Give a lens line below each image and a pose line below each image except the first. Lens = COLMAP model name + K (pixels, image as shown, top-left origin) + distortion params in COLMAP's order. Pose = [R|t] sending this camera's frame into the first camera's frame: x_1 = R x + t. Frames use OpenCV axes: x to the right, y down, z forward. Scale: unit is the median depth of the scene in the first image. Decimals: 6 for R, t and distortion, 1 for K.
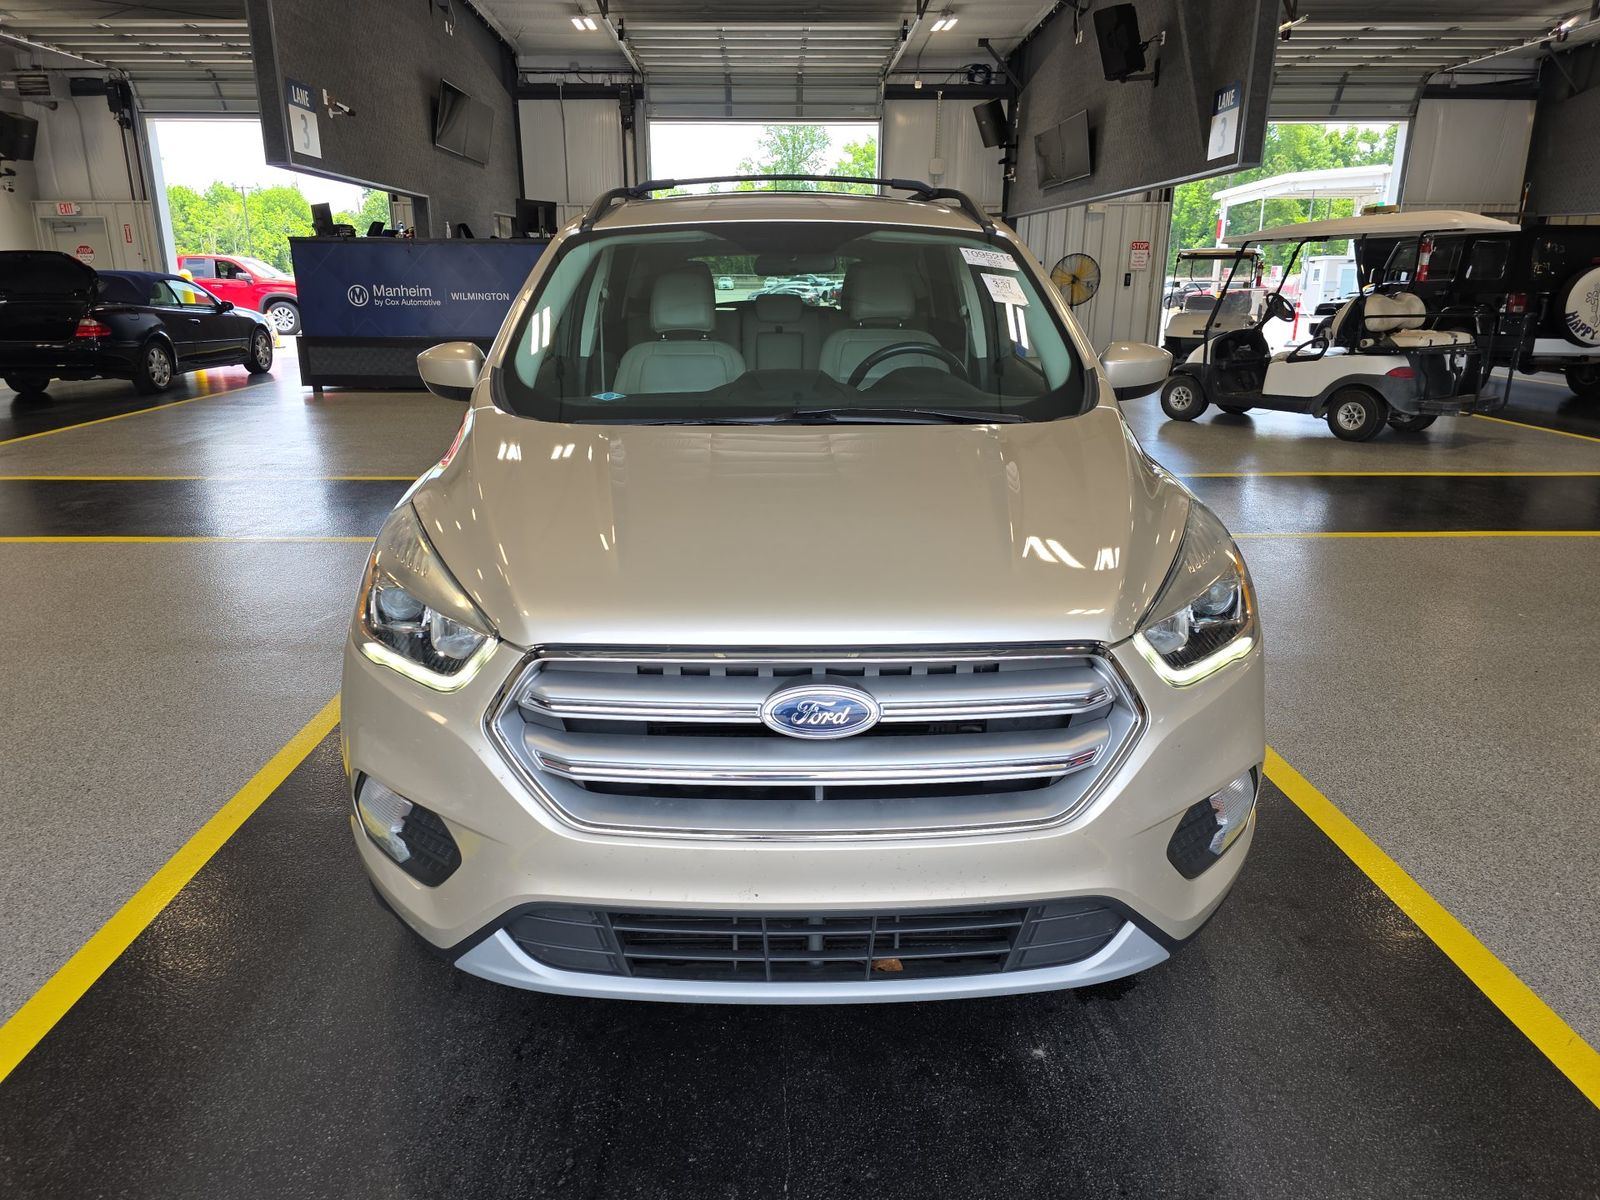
lens RADIAL K [[1080.7, 0, 789.0], [0, 1080.7, 601.2], [0, 0, 1]] dist [0.038146, -0.037778]
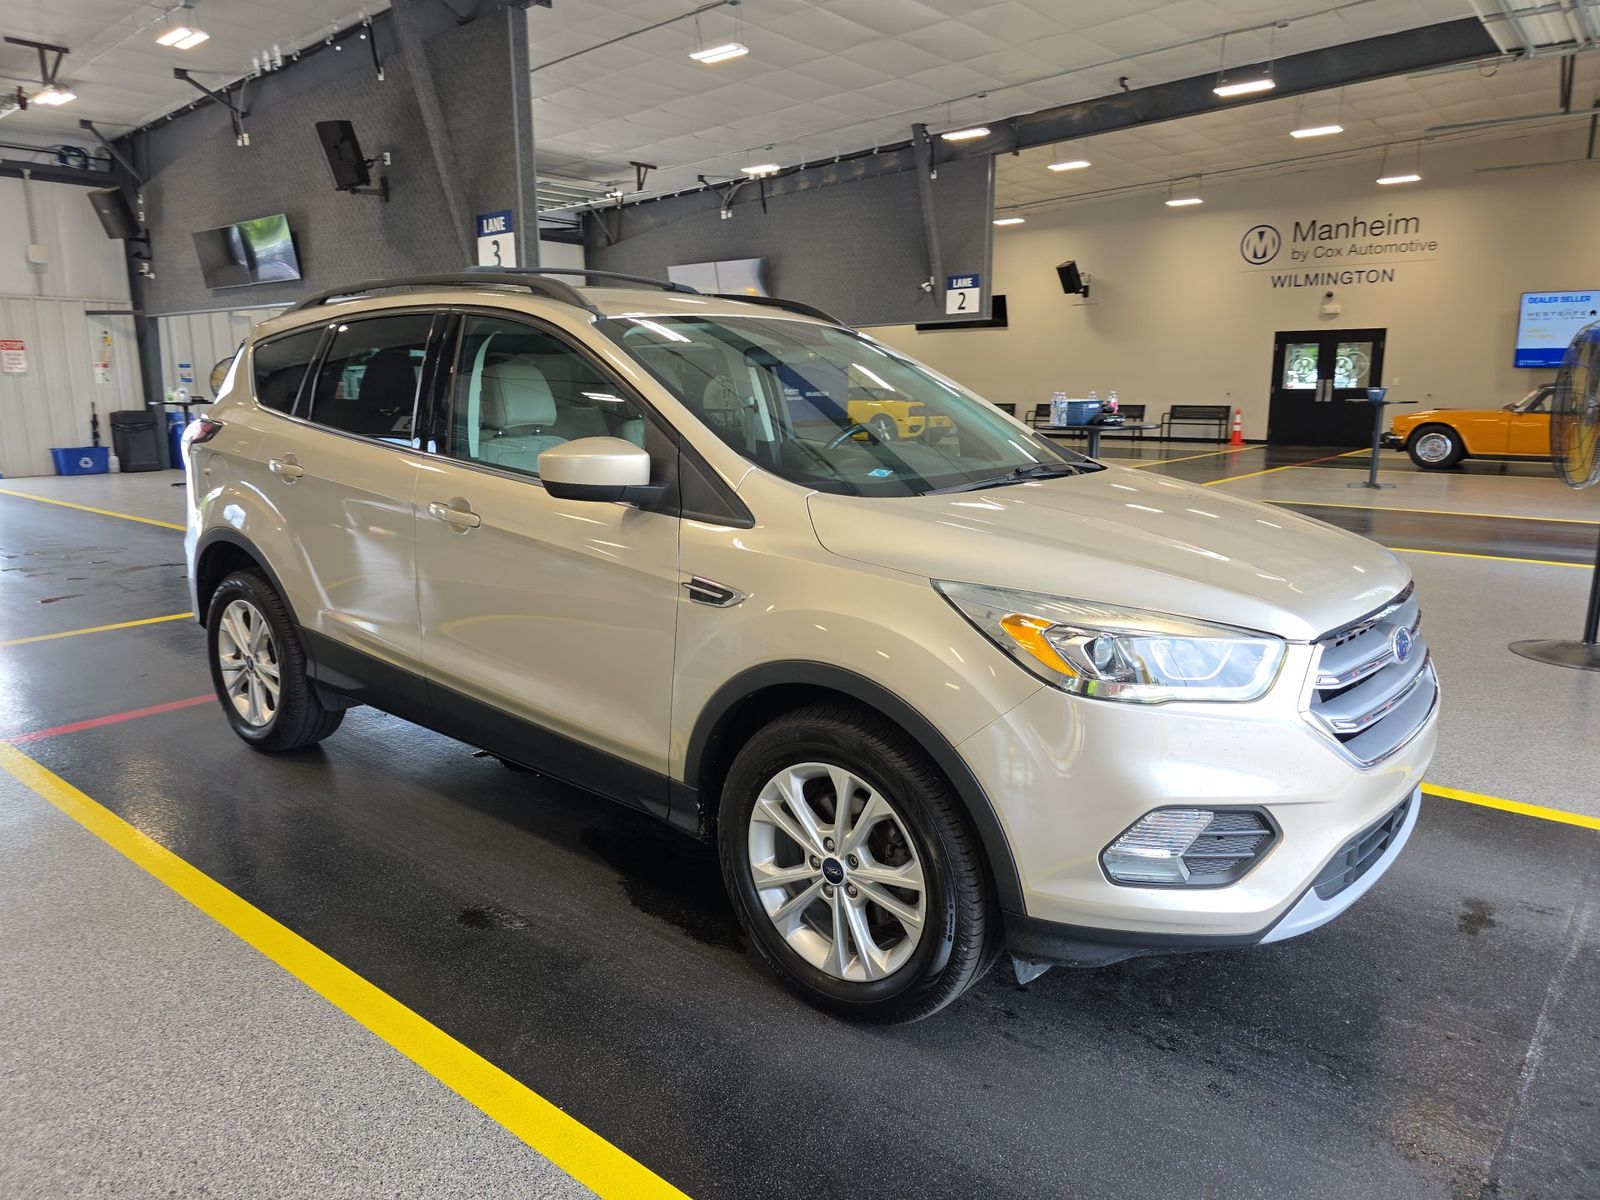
lens RADIAL K [[1080.7, 0, 789.0], [0, 1080.7, 601.2], [0, 0, 1]] dist [0.038146, -0.037778]
pose [[0.657333, -0.151663, 0.738182, -0.158041], [0.220843, 0.975302, 0.003725, -0.014480], [-0.720515, 0.160574, 0.674592, 0.058209]]
